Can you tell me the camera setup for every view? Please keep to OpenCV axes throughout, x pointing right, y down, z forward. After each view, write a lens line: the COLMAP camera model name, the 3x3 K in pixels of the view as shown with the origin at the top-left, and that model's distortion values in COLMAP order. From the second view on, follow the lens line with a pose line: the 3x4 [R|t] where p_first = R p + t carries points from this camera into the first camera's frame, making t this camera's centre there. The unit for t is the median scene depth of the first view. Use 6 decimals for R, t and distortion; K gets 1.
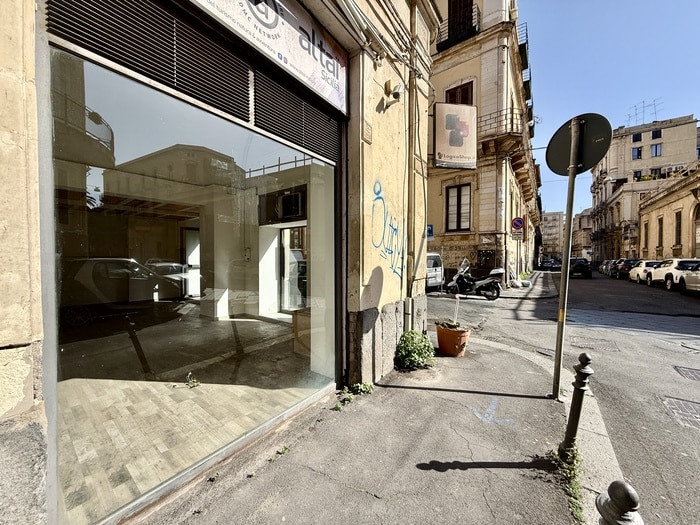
lens RADIAL K [[279.4, 0, 350.0], [0, 279.4, 261.9], [0, 0, 1]] dist [0.000367, -0.000557]
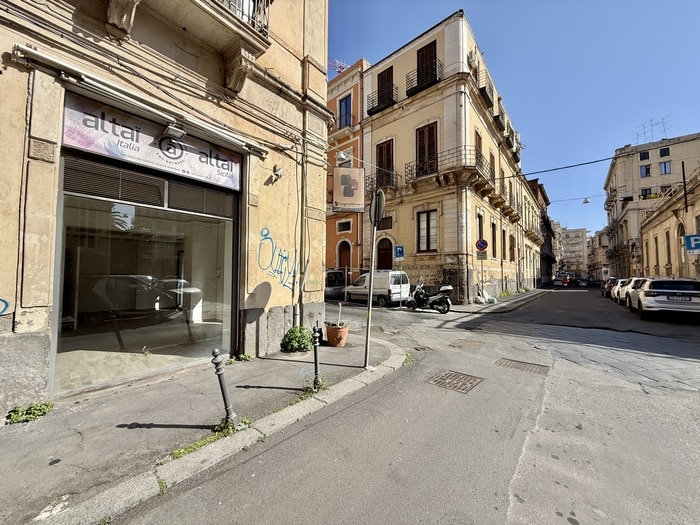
lens RADIAL K [[279.4, 0, 350.0], [0, 279.4, 262.2], [0, 0, 1]] dist [0.000367, -0.000557]
pose [[0.997714, 0.001261, -0.067564, 0.313109], [-0.005394, 0.998122, -0.061026, -0.000234], [0.067360, 0.061251, 0.995847, -0.244743]]
